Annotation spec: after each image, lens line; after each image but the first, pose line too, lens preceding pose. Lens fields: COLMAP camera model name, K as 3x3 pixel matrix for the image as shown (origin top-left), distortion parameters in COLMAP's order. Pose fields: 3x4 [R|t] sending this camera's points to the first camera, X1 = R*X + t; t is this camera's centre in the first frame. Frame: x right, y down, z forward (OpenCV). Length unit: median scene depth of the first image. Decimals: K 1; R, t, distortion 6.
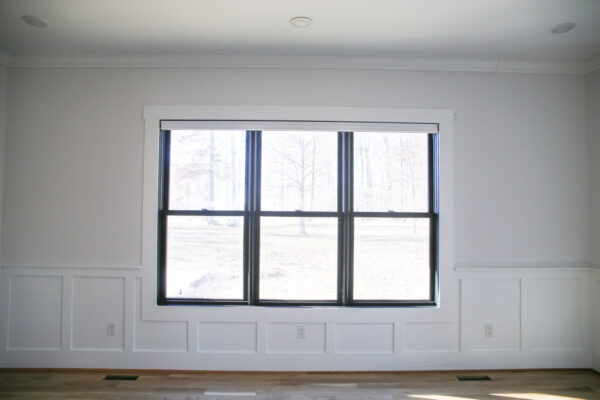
lens RADIAL K [[494.8, 0, 300.0], [0, 494.8, 200.0], [0, 0, 1]] dist [-0.109578, 0.000589]
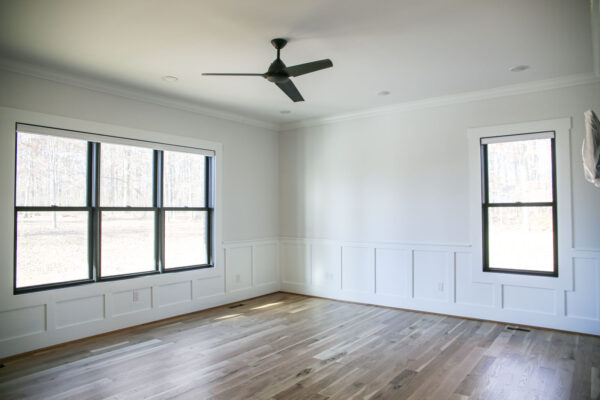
lens RADIAL K [[399.7, 0, 300.0], [0, 399.7, 200.0], [0, 0, 1]] dist [-0.089756, 0.001018]
pose [[0.626386, 0.008236, 0.779469, -0.571076], [-0.016182, 0.999866, 0.002440, -0.005996], [-0.779345, -0.014142, 0.626436, -0.018890]]
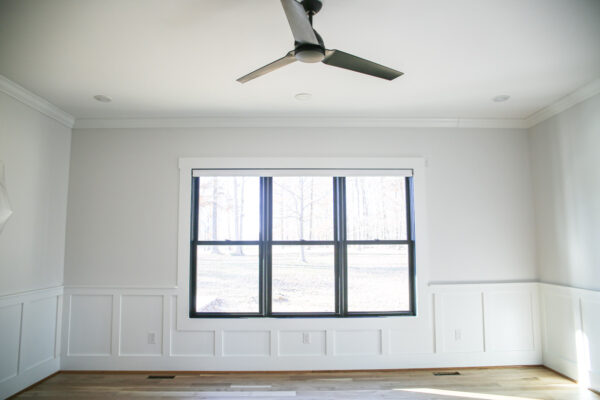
lens RADIAL K [[399.7, 0, 300.0], [0, 399.7, 200.0], [0, 0, 1]] dist [-0.089756, 0.001018]
pose [[0.999876, -0.013748, -0.007649, -0.000900], [0.013108, 0.996847, -0.078264, -0.000650], [0.008701, 0.078154, 0.996903, -0.017141]]
